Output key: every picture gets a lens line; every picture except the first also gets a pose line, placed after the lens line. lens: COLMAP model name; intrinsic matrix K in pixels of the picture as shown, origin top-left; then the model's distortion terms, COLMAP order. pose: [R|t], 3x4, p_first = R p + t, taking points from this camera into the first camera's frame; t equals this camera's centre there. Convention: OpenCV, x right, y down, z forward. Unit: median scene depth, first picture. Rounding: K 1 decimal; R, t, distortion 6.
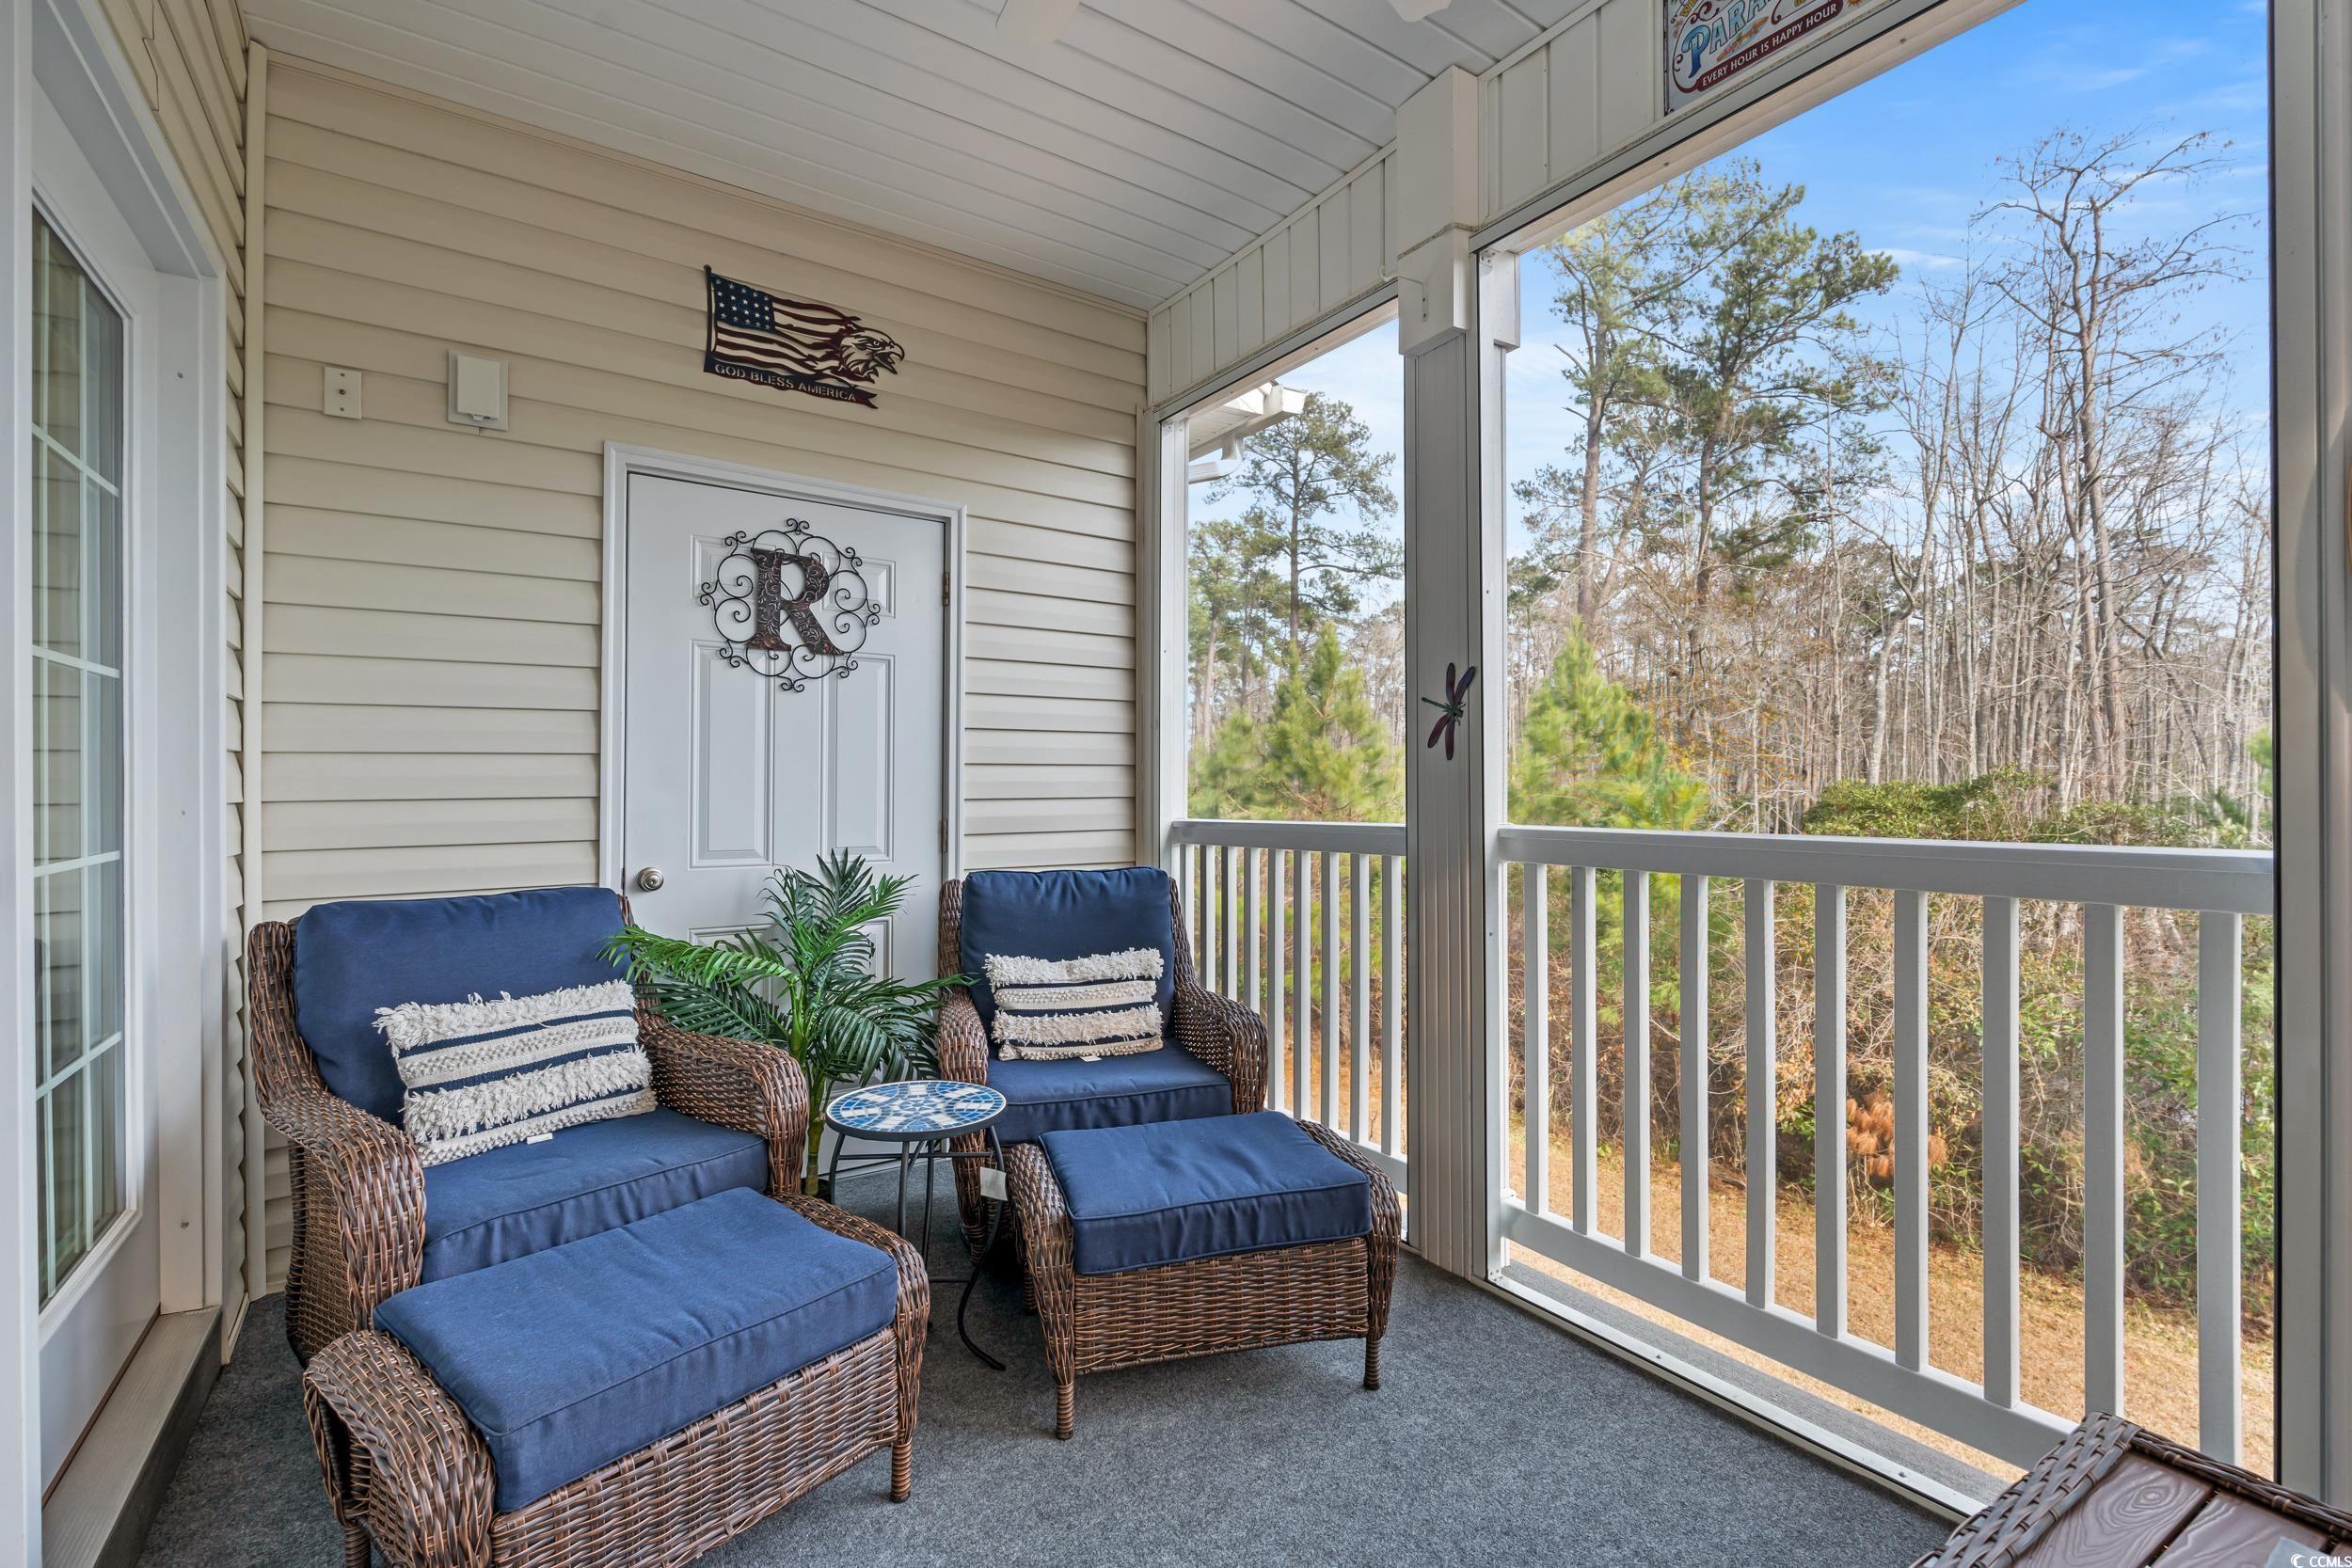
lens RADIAL K [[1026.4, 0, 1175.8], [0, 1026.4, 784.4], [0, 0, 1]] dist [-0.009255, 0.002018]
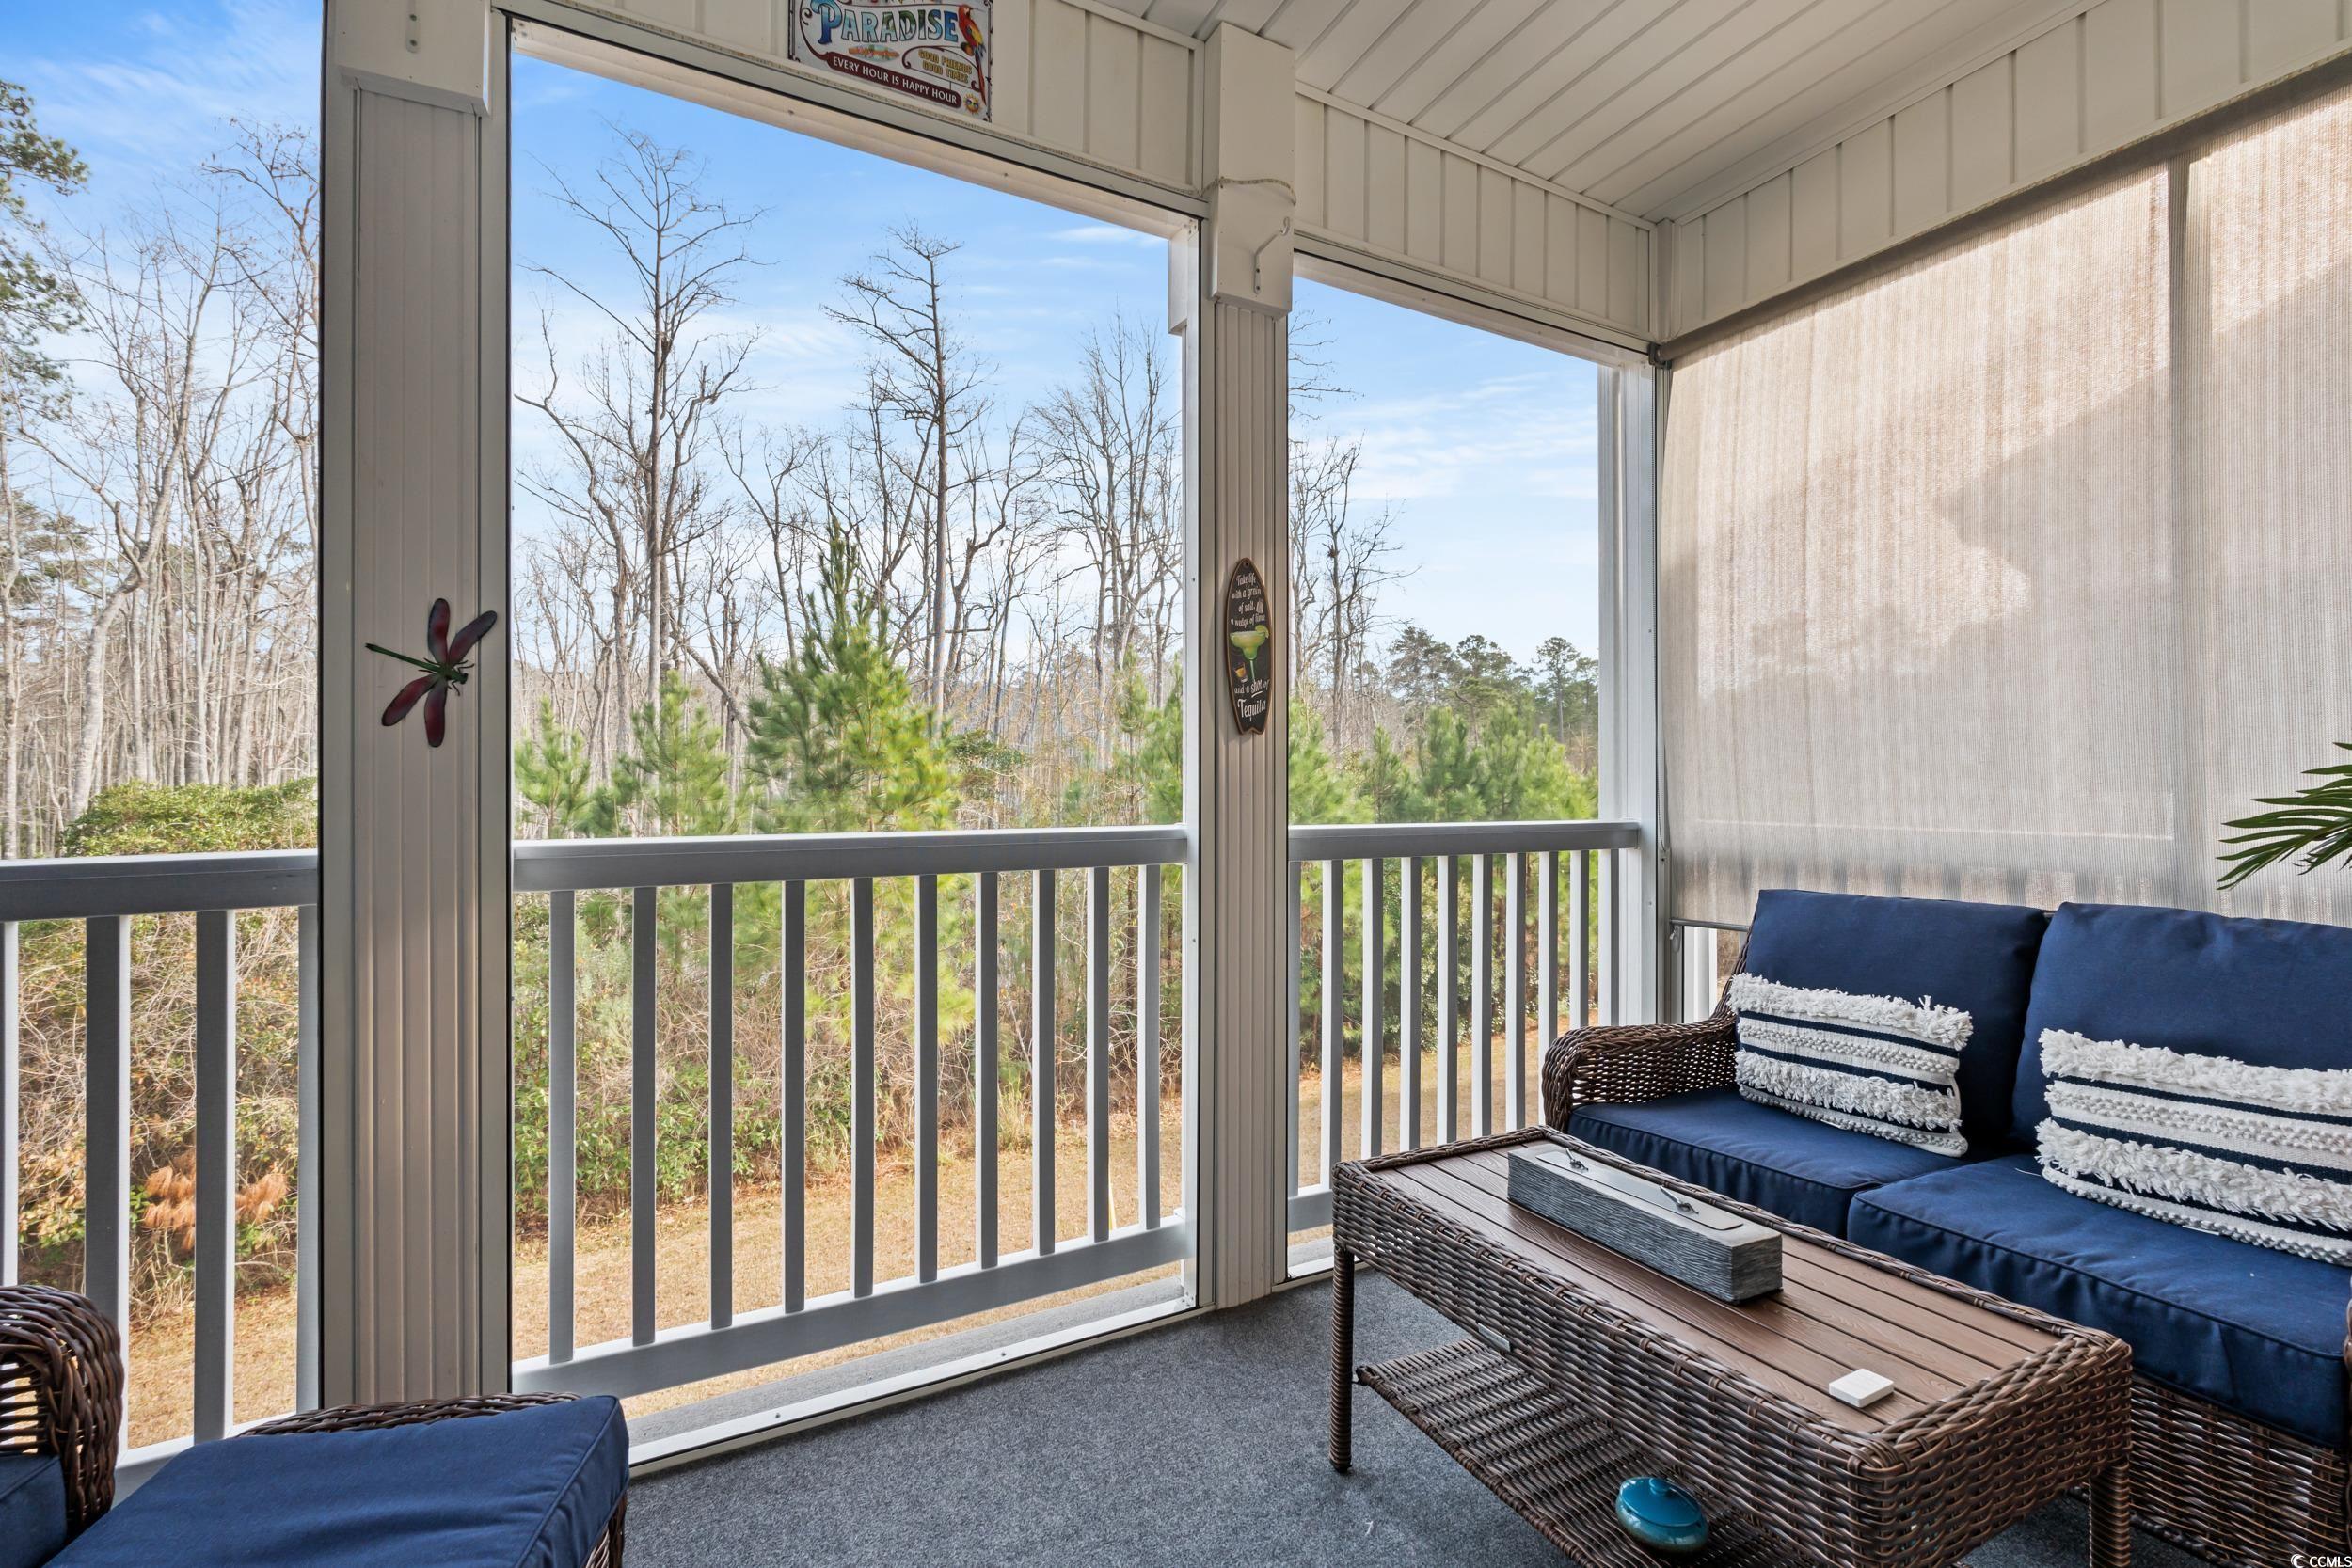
lens RADIAL K [[1026.4, 0, 1172.8], [0, 1026.4, 777.9], [0, 0, 1]] dist [-0.009255, 0.002018]
pose [[0.111543, 0.005751, 0.993743, -0.329587], [0.003457, 0.999975, -0.006175, 0.001698], [-0.993754, 0.004125, 0.111521, 0.461390]]
